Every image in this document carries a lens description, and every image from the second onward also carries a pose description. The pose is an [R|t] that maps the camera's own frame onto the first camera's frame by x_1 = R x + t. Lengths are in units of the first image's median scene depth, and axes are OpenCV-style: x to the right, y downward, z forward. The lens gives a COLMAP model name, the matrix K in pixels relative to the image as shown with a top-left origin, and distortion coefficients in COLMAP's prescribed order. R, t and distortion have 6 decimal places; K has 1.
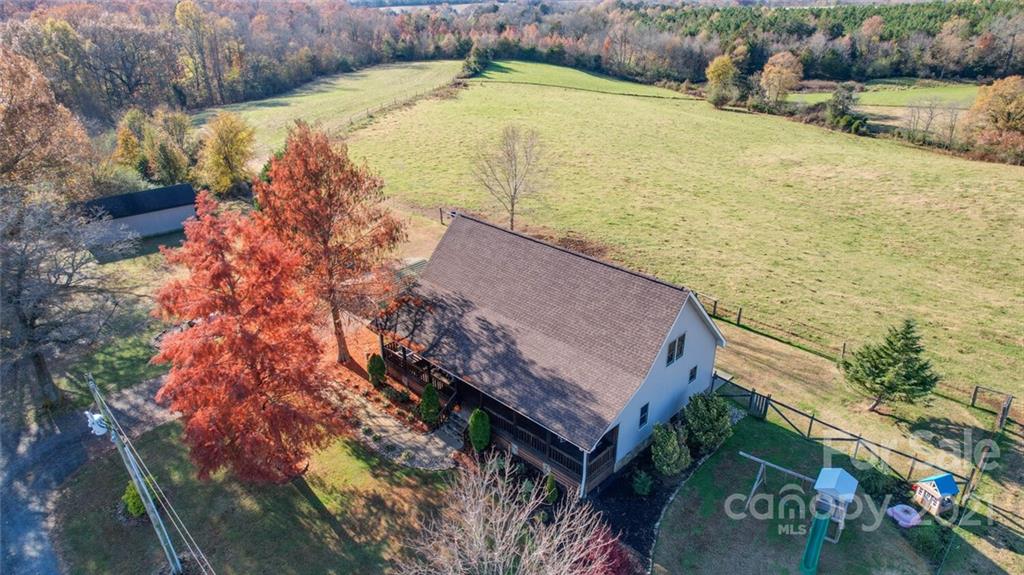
lens RADIAL K [[653.9, 0, 514.3], [0, 653.9, 285.6], [0, 0, 1]] dist [-0.077085, 0.069006]
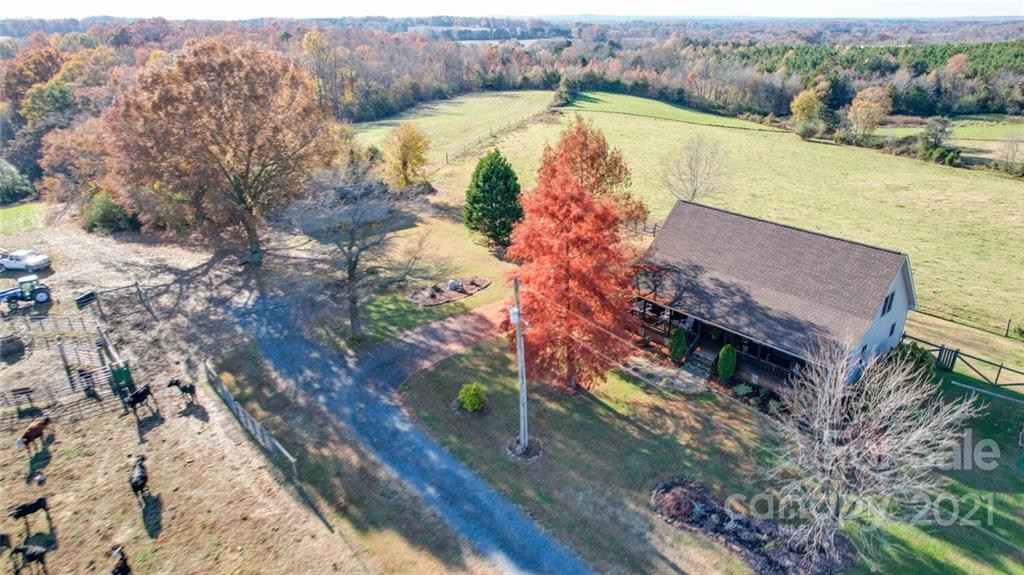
lens RADIAL K [[653.9, 0, 514.3], [0, 653.9, 285.6], [0, 0, 1]] dist [-0.077085, 0.069006]
pose [[0.996740, 0.037389, -0.071489, -0.060881], [-0.040860, 0.998024, -0.047725, 0.024444], [0.069563, 0.050491, 0.996299, -0.044702]]
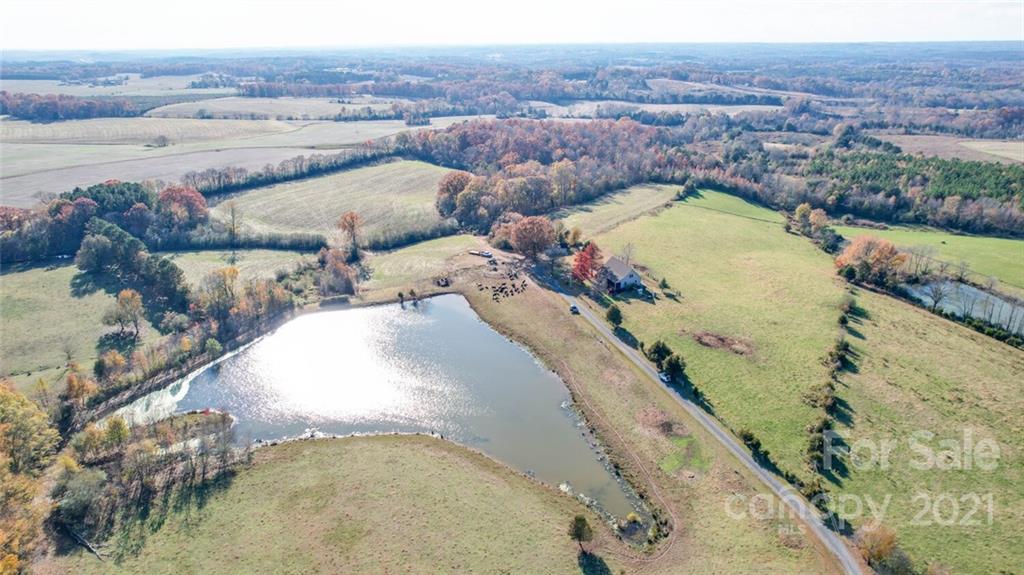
lens RADIAL K [[653.9, 0, 514.3], [0, 653.9, 285.6], [0, 0, 1]] dist [-0.077085, 0.069006]
pose [[0.900146, 0.154396, -0.407307, 0.360455], [-0.185606, 0.981890, -0.037987, 0.126183], [0.394065, 0.109792, 0.912501, -1.102510]]
